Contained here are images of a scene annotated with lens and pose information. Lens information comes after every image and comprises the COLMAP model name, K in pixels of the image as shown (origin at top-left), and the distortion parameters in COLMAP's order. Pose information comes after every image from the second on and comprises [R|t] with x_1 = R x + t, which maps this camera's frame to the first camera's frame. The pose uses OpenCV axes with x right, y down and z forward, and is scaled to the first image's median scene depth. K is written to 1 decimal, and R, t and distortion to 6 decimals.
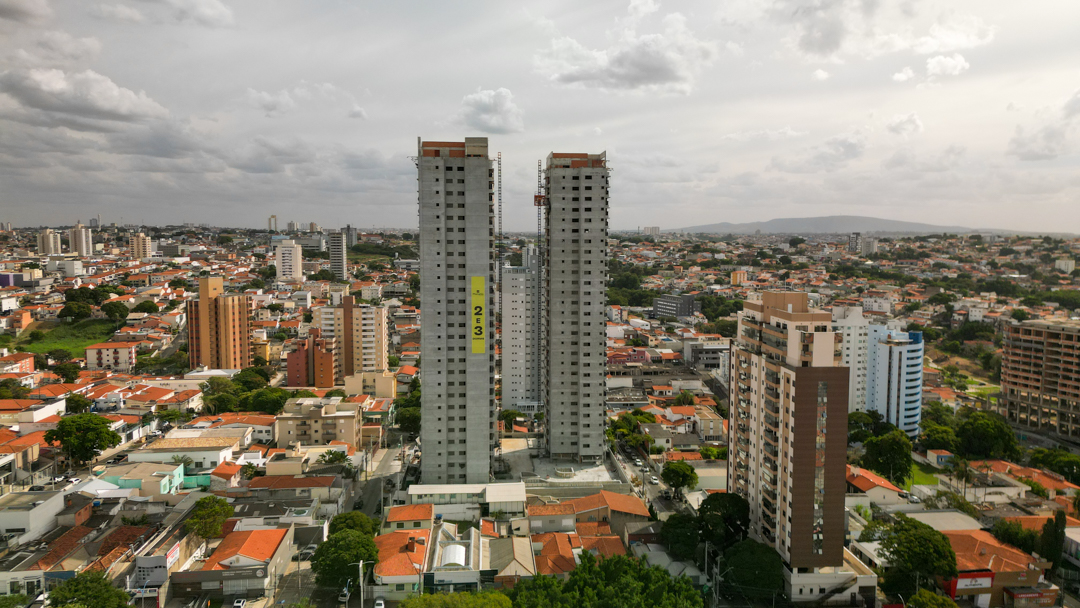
lens RADIAL K [[751.5, 0, 539.2], [0, 751.5, 300.9], [0, 0, 1]] dist [0.072518, -0.071912]
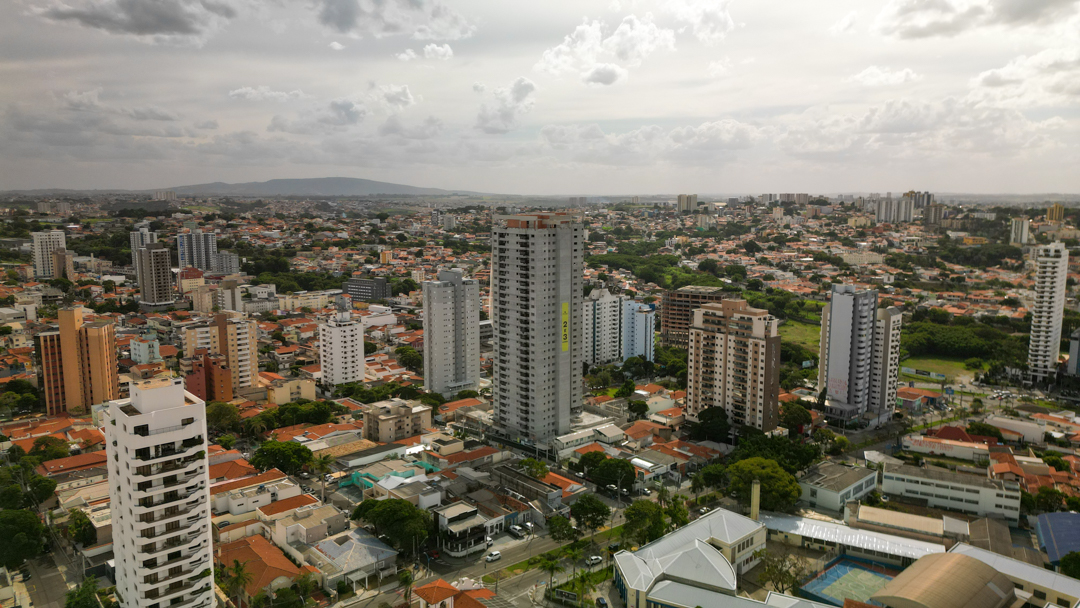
lens RADIAL K [[760.3, 0, 538.4], [0, 760.3, 292.5], [0, 0, 1]] dist [0.078722, -0.078817]
pose [[0.800320, -0.081228, 0.594045, -0.713540], [0.056217, 0.996582, 0.060532, -0.102053], [-0.596931, -0.015049, 0.802151, -0.164133]]
